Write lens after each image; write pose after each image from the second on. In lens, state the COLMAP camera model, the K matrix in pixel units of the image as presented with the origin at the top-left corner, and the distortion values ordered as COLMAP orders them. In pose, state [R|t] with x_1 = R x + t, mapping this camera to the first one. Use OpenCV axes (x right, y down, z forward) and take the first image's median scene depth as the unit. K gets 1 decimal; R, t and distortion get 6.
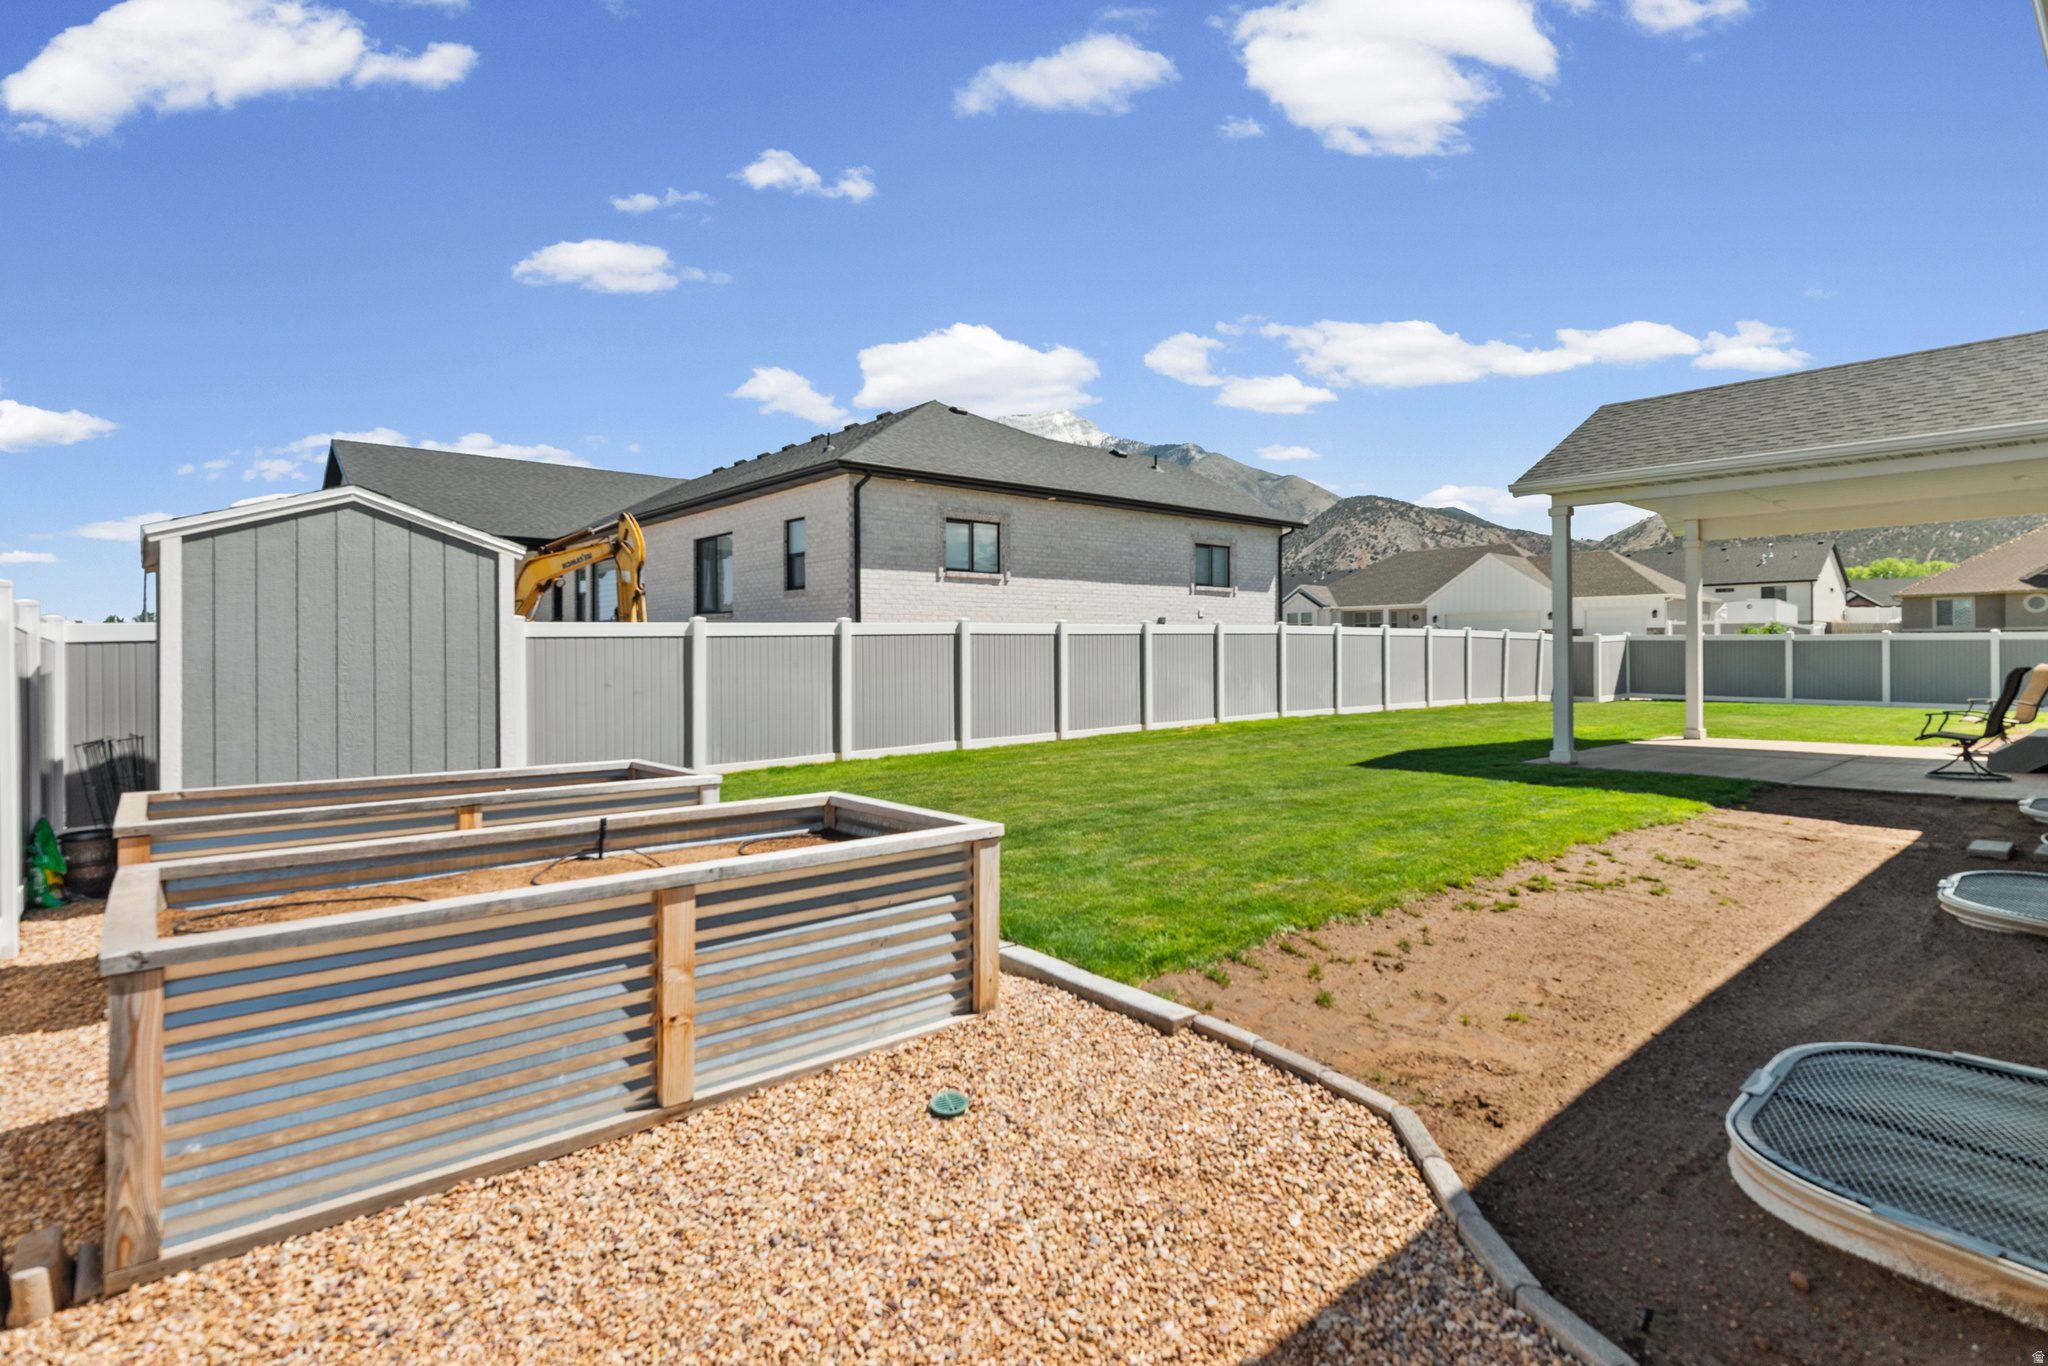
lens RADIAL K [[989.7, 0, 983.6], [0, 989.7, 625.5], [0, 0, 1]] dist [0.007519, -0.000283]
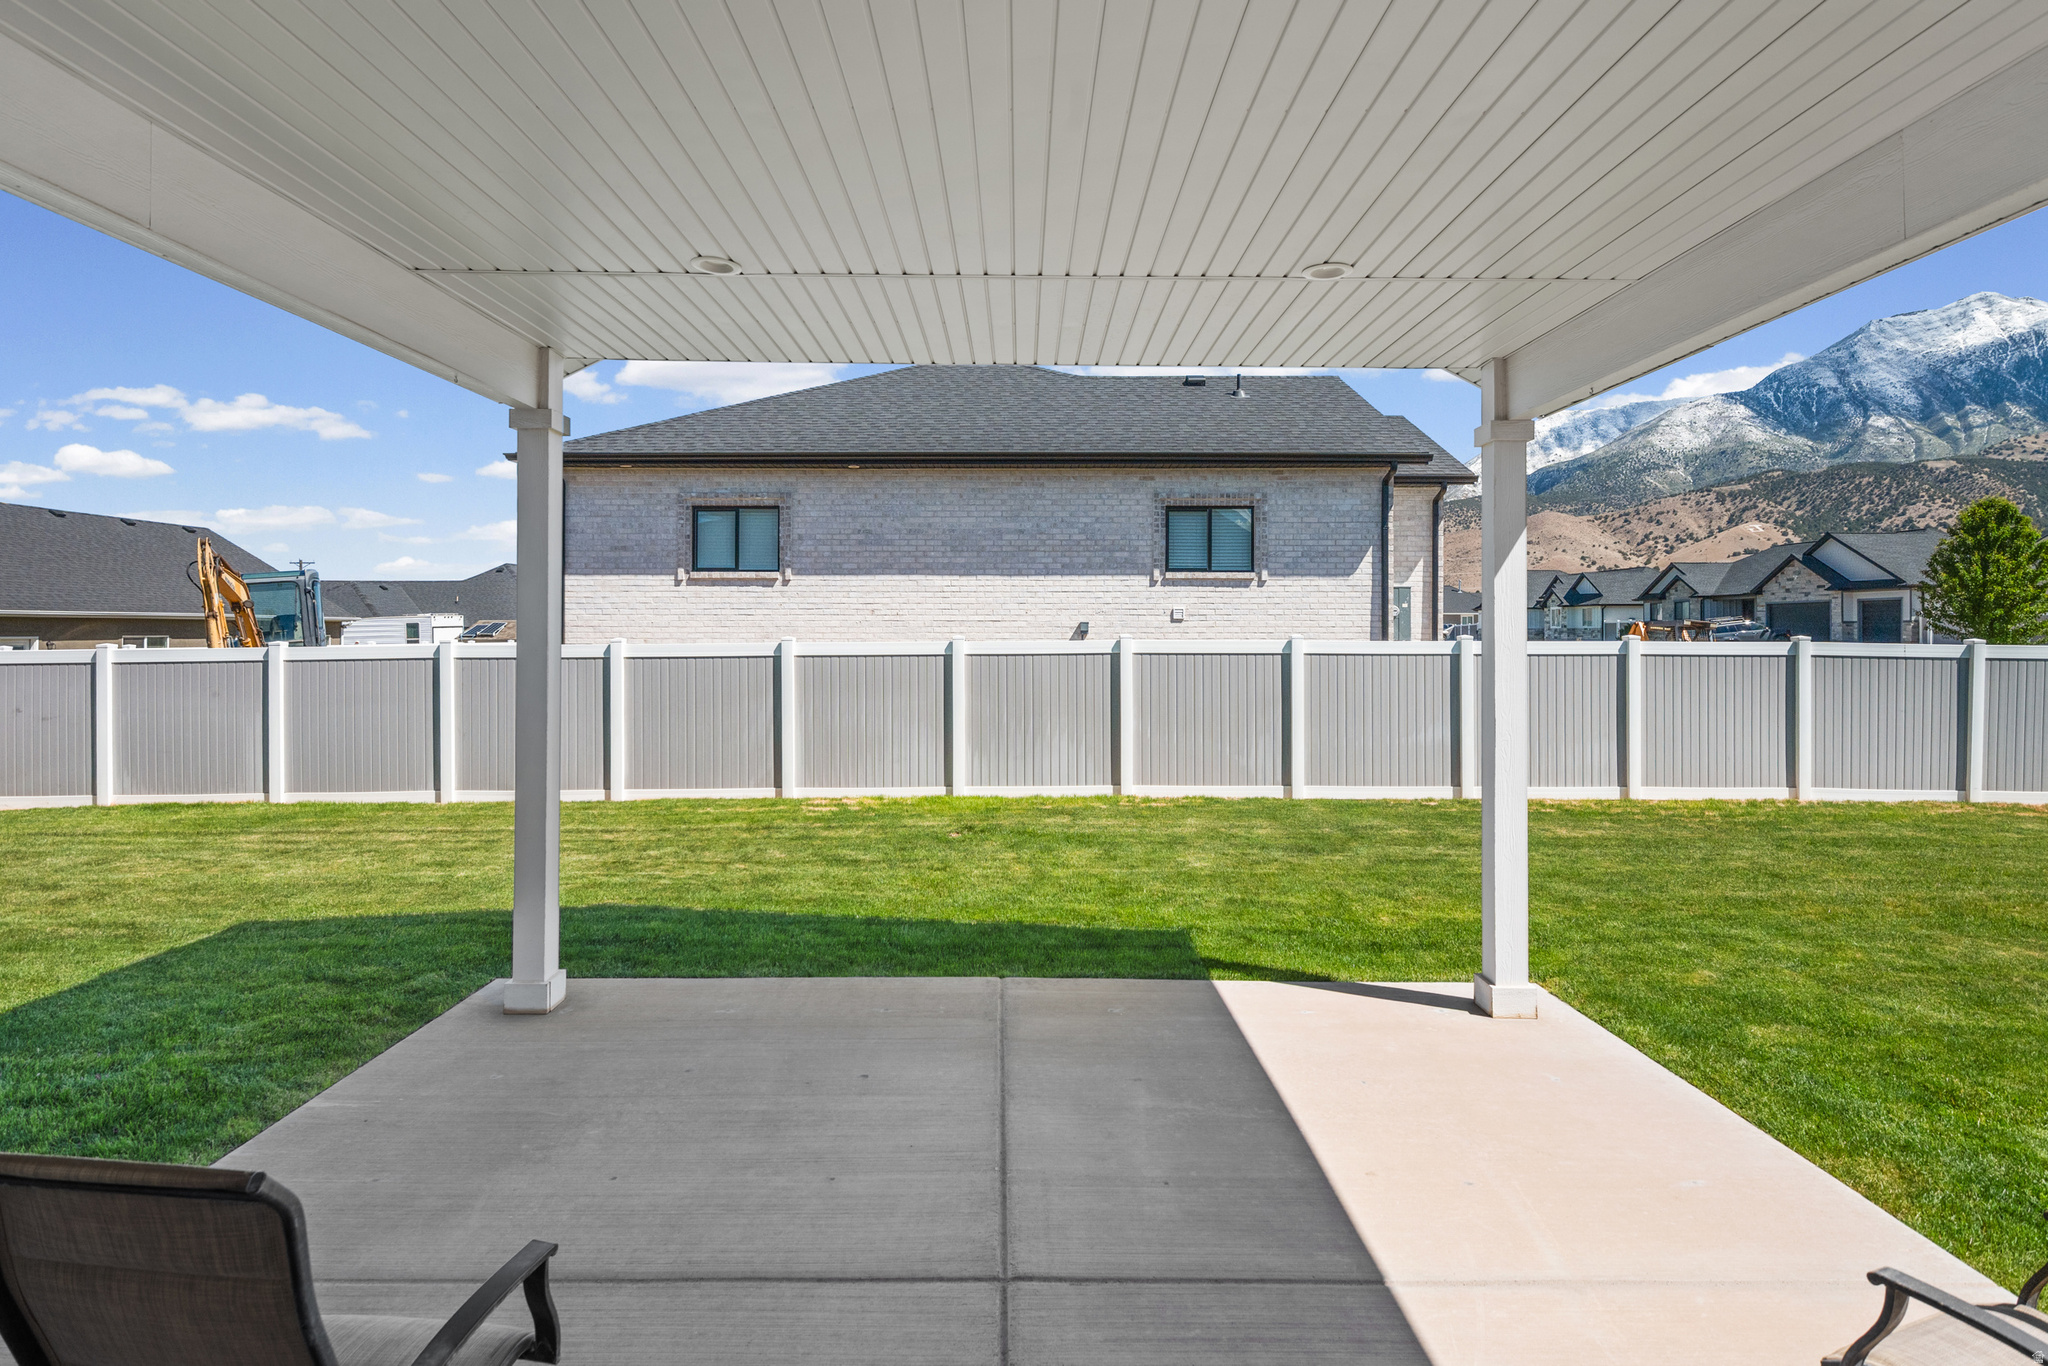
lens RADIAL K [[1036.1, 0, 1024.3], [0, 1036.1, 631.1], [0, 0, 1]] dist [-0.003326, 0.000088]
pose [[0.785181, -0.022401, -0.618861, 0.547406], [0.012388, 0.999714, -0.020469, 0.008371], [0.619143, 0.008405, 0.785233, 0.442507]]
